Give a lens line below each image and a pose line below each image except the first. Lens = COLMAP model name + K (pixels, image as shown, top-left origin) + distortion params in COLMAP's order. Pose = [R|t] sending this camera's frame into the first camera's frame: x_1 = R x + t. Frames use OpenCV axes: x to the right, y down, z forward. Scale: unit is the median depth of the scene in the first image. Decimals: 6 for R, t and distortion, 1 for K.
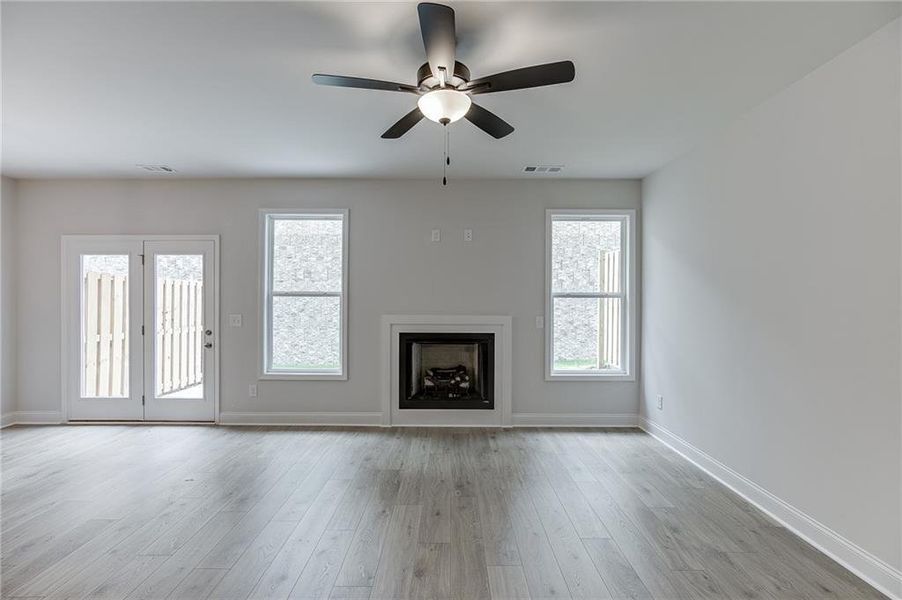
lens RADIAL K [[409.6, 0, 451.9], [0, 409.6, 300.4], [0, 0, 1]] dist [-0.012283, 0.003056]
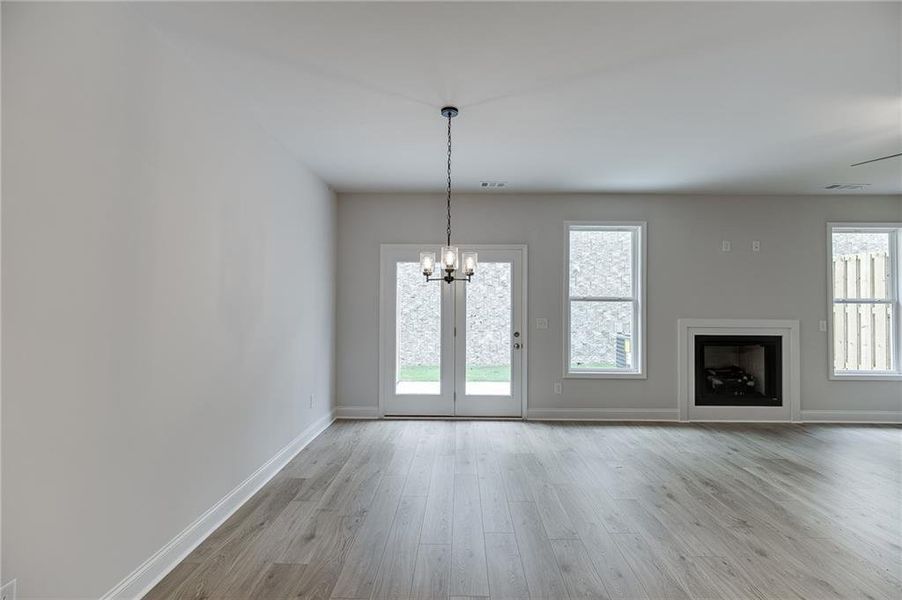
lens RADIAL K [[409.6, 0, 454.7], [0, 409.6, 294.1], [0, 0, 1]] dist [-0.012283, 0.003056]
pose [[0.999935, 0.003745, -0.010770, -0.752219], [-0.003977, 0.999759, -0.021577, -0.004094], [0.010687, 0.021619, 0.999709, -0.090687]]
